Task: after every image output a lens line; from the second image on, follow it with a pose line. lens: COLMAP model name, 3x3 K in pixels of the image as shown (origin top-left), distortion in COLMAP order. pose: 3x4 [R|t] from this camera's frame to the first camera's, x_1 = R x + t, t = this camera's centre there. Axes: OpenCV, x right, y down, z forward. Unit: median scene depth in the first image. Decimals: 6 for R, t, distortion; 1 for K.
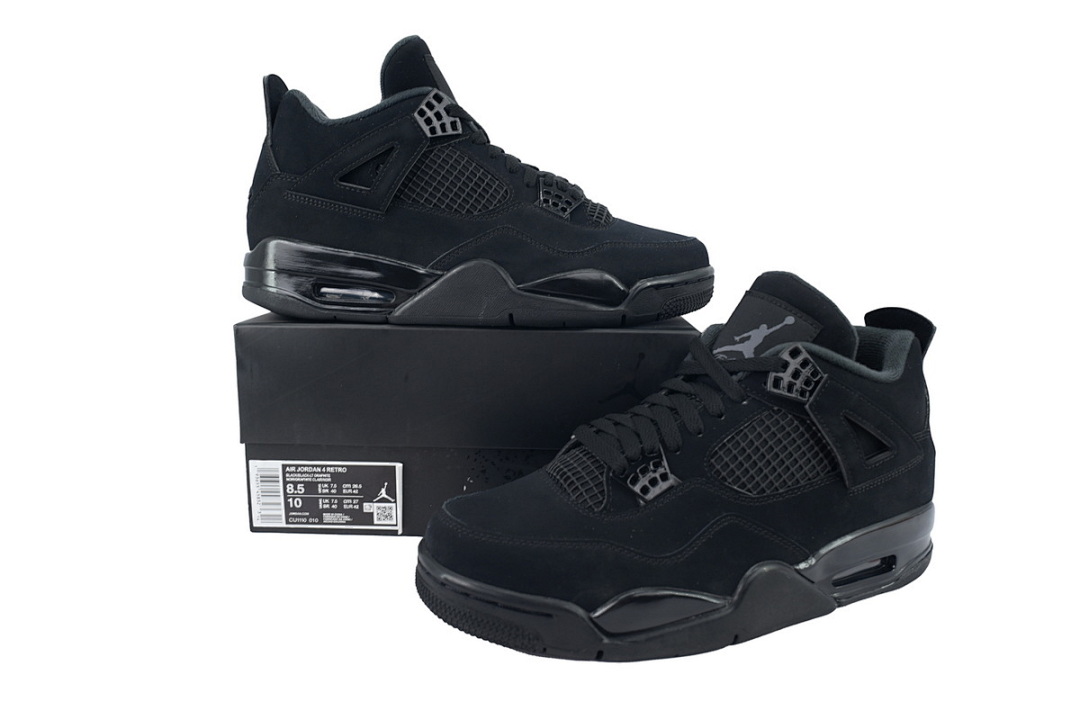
lens RADIAL K [[804.7, 0, 540.0], [0, 804.7, 360.0], [0, 0, 1]] dist [-0.002574, -0.001043]
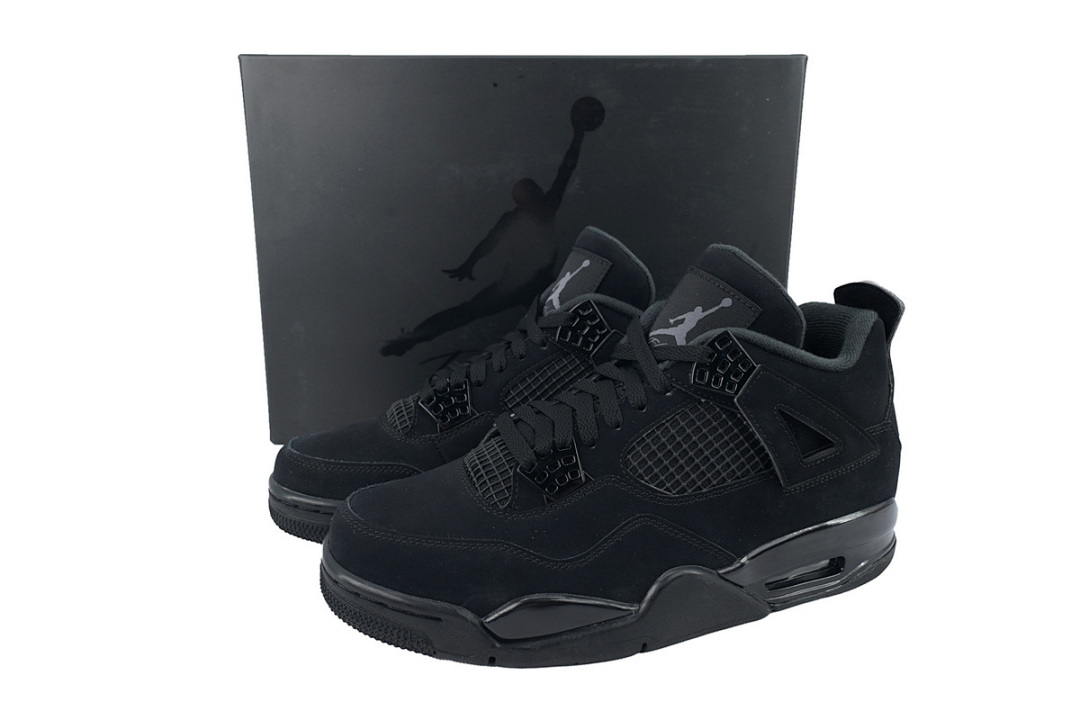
lens RADIAL K [[804.7, 0, 540.0], [0, 804.7, 360.0], [0, 0, 1]] dist [-0.002574, -0.001043]
pose [[0.995693, 0.008784, -0.092300, 0.194019], [-0.001817, 0.997159, 0.075307, -0.055364], [0.092699, -0.074815, 0.992879, 0.075107]]
